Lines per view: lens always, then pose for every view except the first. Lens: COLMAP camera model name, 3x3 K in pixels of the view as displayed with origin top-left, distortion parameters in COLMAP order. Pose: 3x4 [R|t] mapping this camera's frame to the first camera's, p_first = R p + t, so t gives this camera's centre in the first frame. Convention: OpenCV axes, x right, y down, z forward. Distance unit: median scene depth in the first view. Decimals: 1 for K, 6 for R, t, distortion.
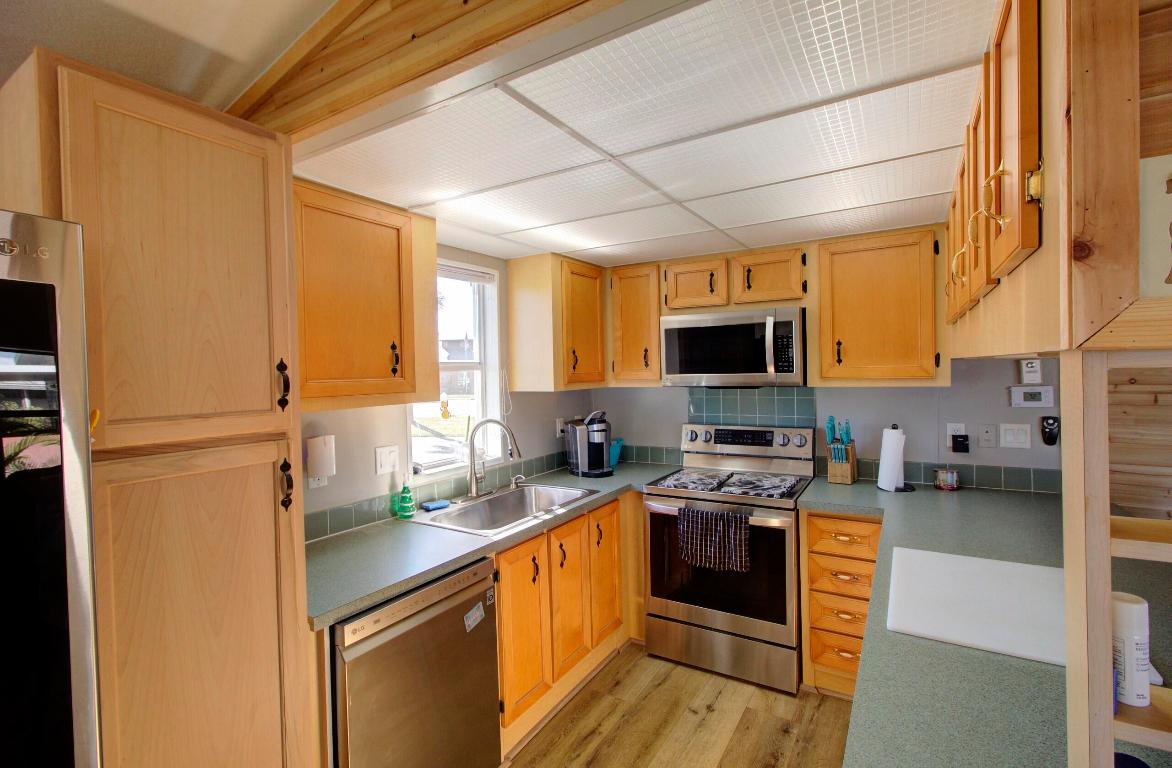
lens RADIAL K [[530.8, 0, 593.1], [0, 530.8, 379.4], [0, 0, 1]] dist [-0.002910, 0.000017]
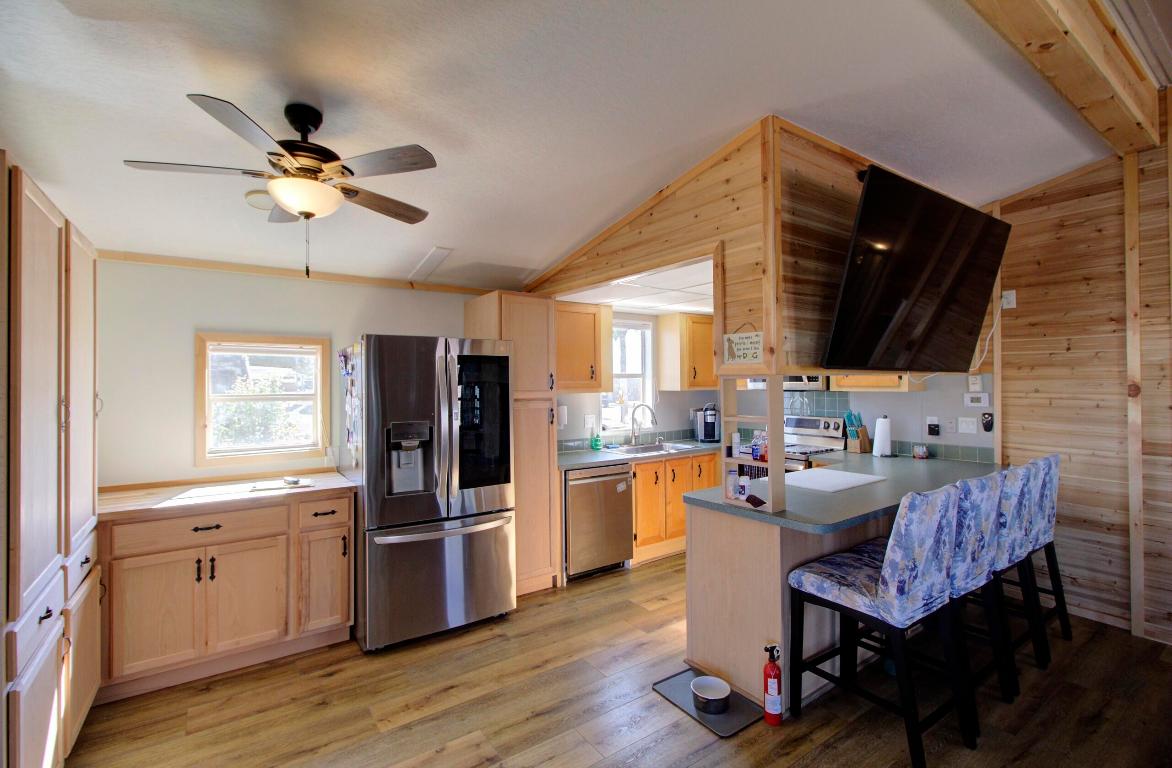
lens RADIAL K [[538.1, 0, 598.9], [0, 538.1, 380.4], [0, 0, 1]] dist [-0.001990, 0.000775]
pose [[0.918990, 0.014161, -0.394027, 0.406124], [-0.019868, 0.999748, -0.010408, 0.013236], [0.393781, 0.017394, 0.919040, -0.800165]]
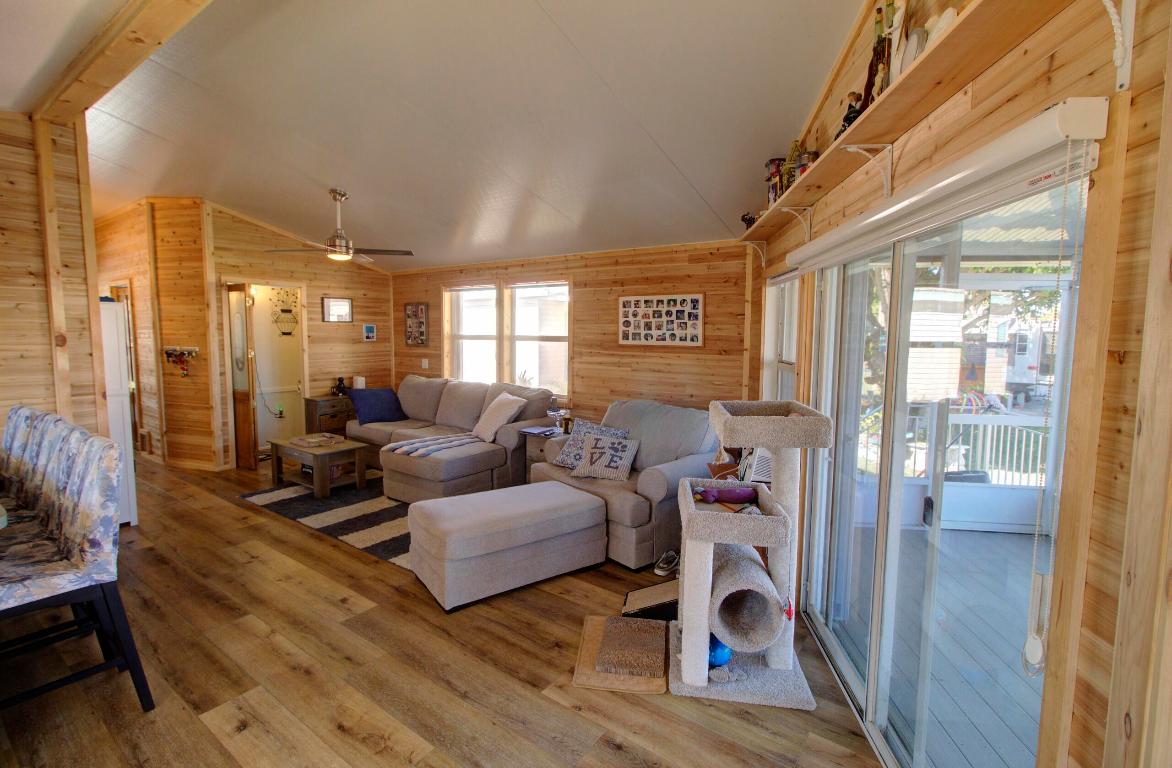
lens RADIAL K [[530.8, 0, 593.1], [0, 530.8, 379.4], [0, 0, 1]] dist [-0.002910, 0.000017]
pose [[0.076321, -0.067540, 0.994793, -0.202040], [0.009536, 0.997707, 0.067006, 0.020181], [-0.997038, 0.004372, 0.076790, -0.652118]]
